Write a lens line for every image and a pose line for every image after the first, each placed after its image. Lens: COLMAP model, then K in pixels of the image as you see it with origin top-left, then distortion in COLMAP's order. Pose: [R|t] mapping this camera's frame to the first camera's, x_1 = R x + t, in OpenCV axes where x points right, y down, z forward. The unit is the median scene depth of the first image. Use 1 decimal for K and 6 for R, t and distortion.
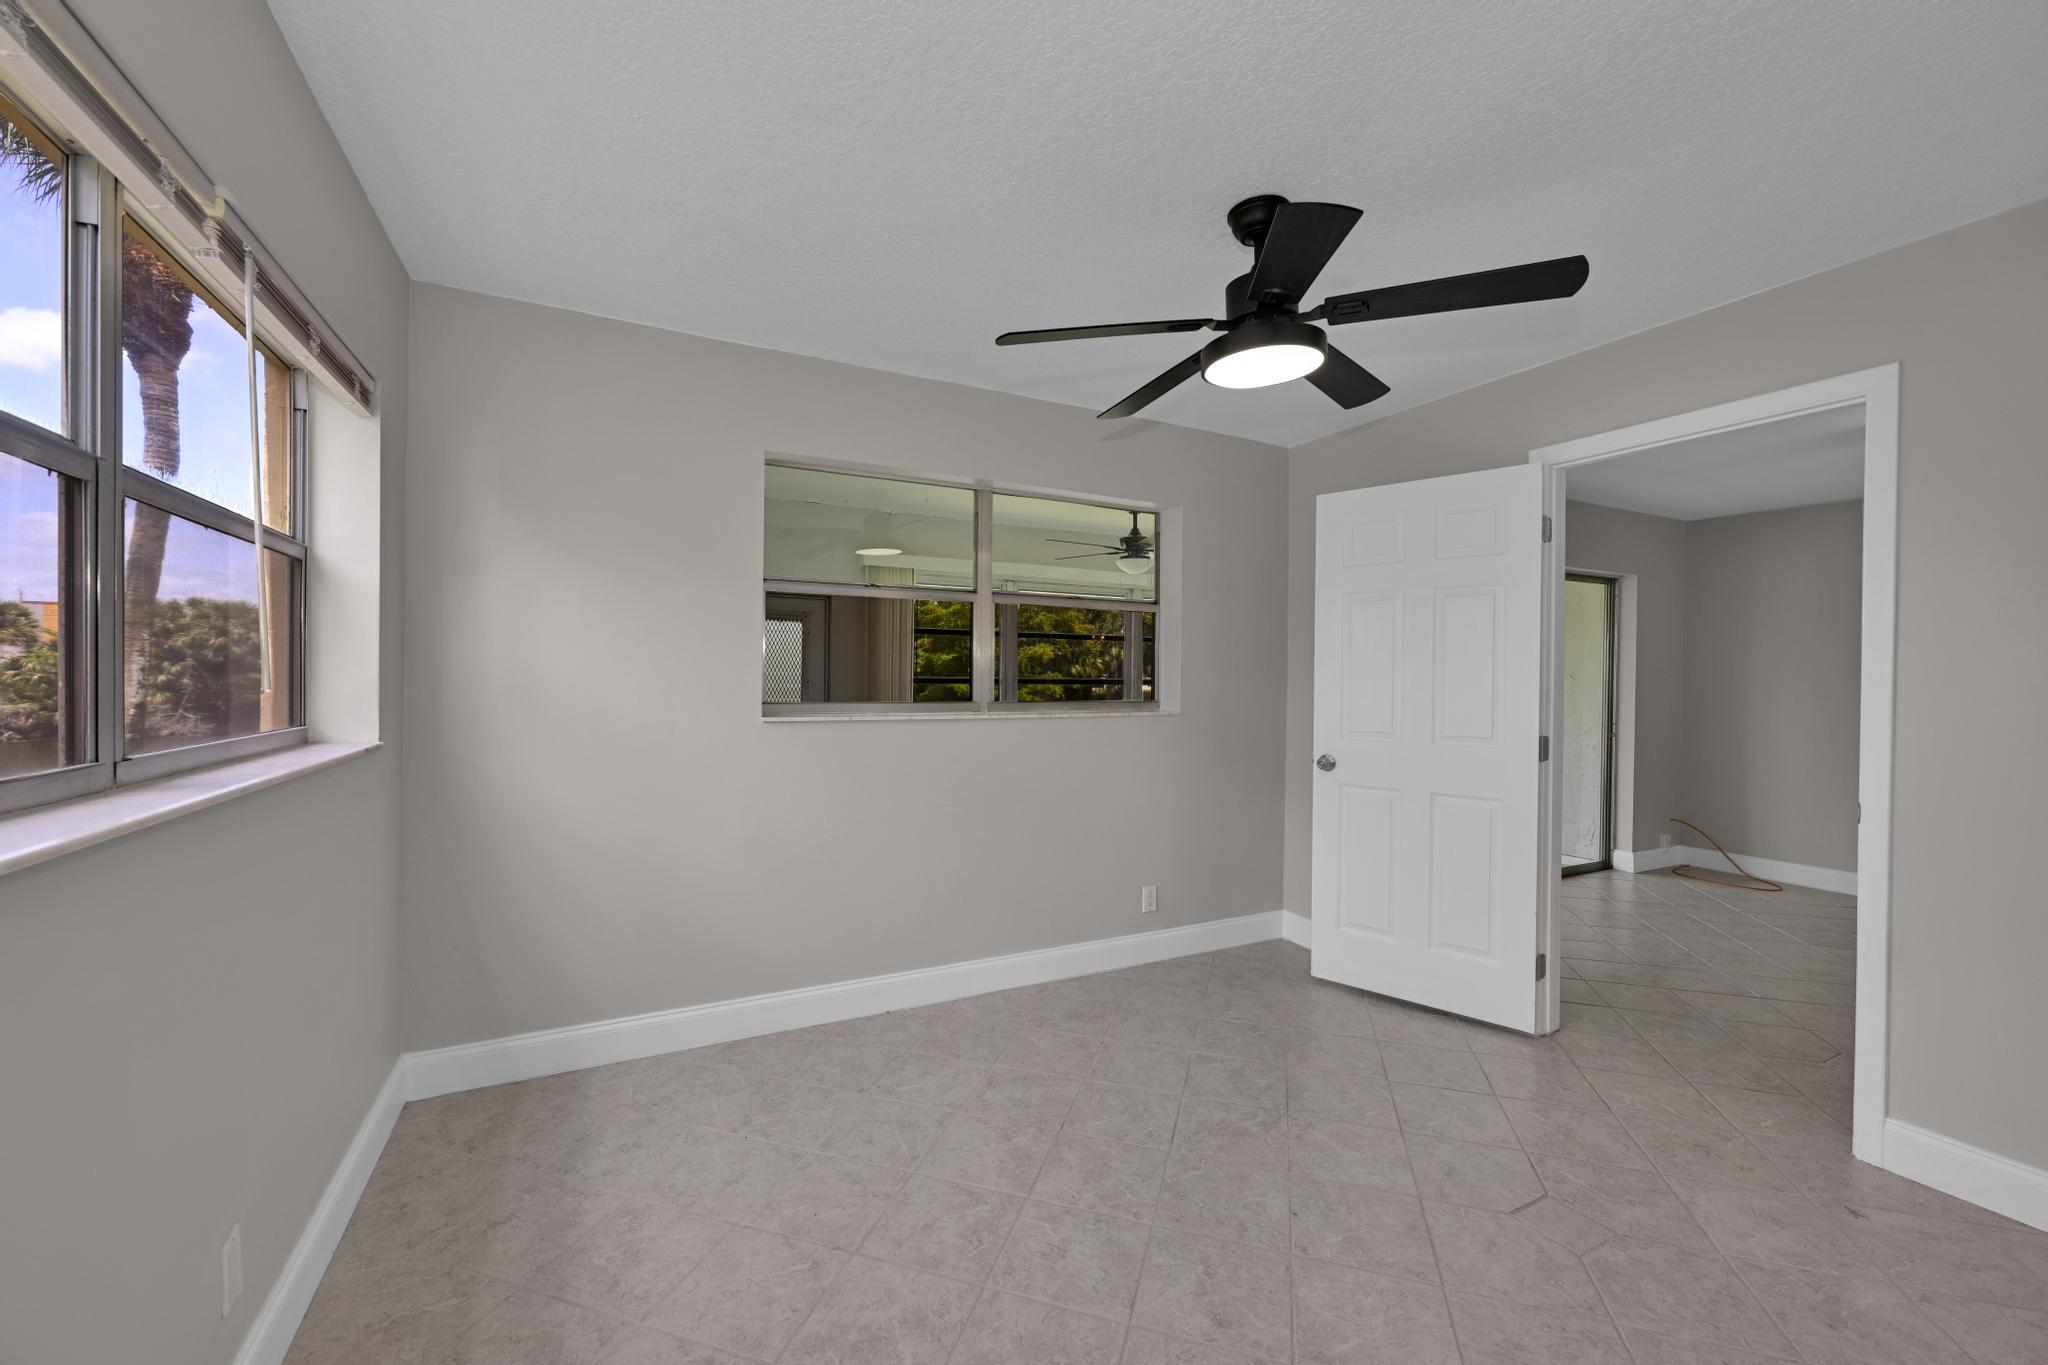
lens RADIAL K [[846.6, 0, 1013.9], [0, 846.6, 682.5], [0, 0, 1]] dist [-0.001137, 0.001061]
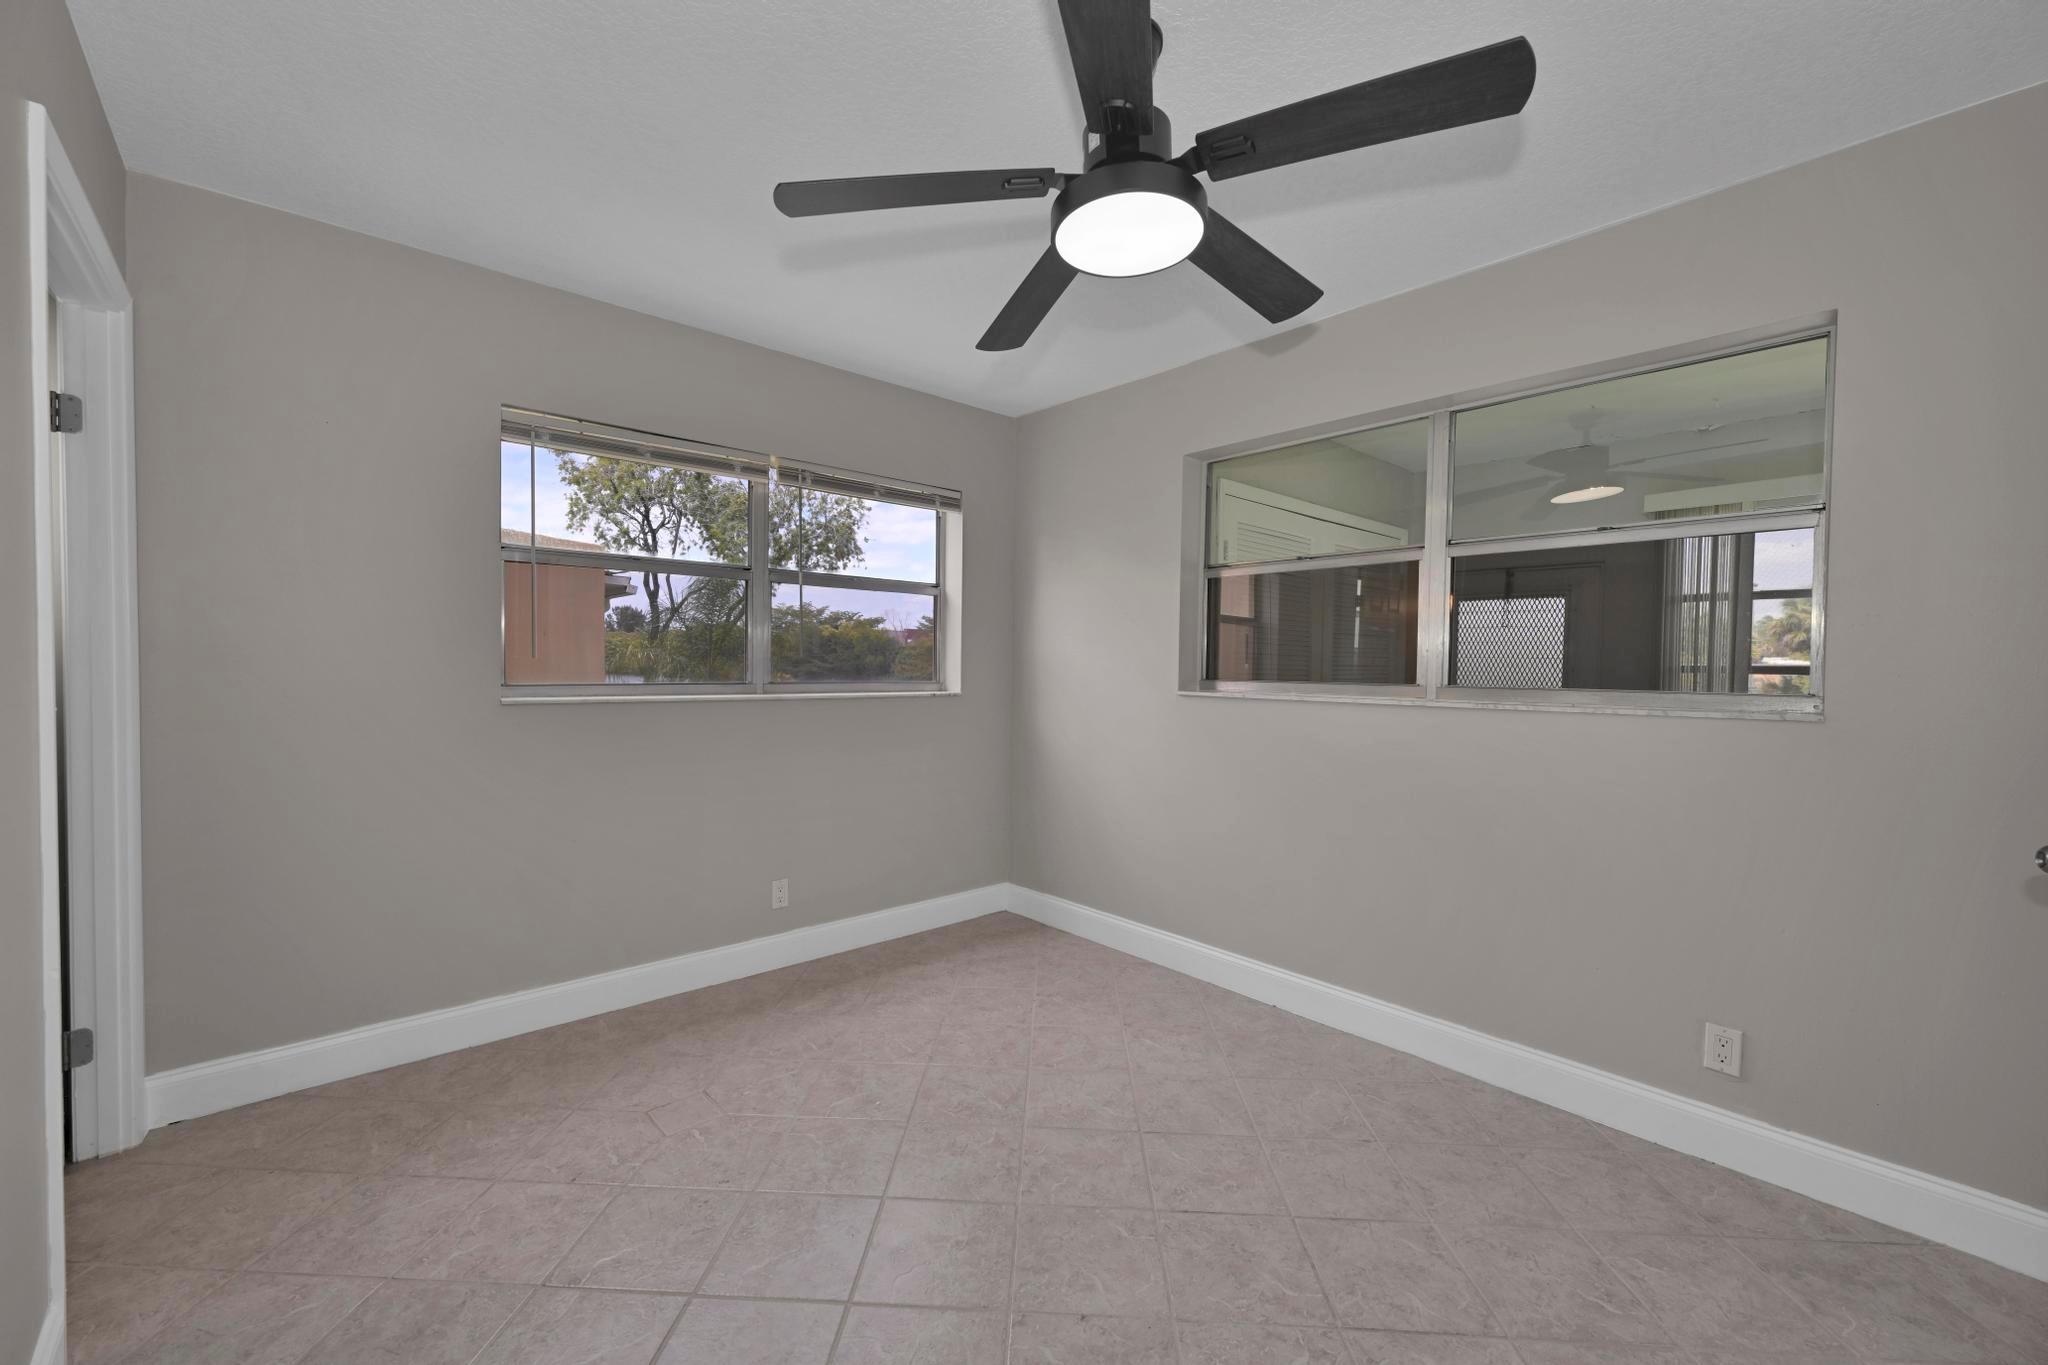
lens RADIAL K [[846.6, 0, 1016.2], [0, 846.6, 677.7], [0, 0, 1]] dist [-0.001137, 0.001061]
pose [[0.214895, 0.006819, -0.976613, 0.779529], [-0.019574, 0.999805, 0.002674, 0.025173], [0.976441, 0.018541, 0.214987, 0.548960]]
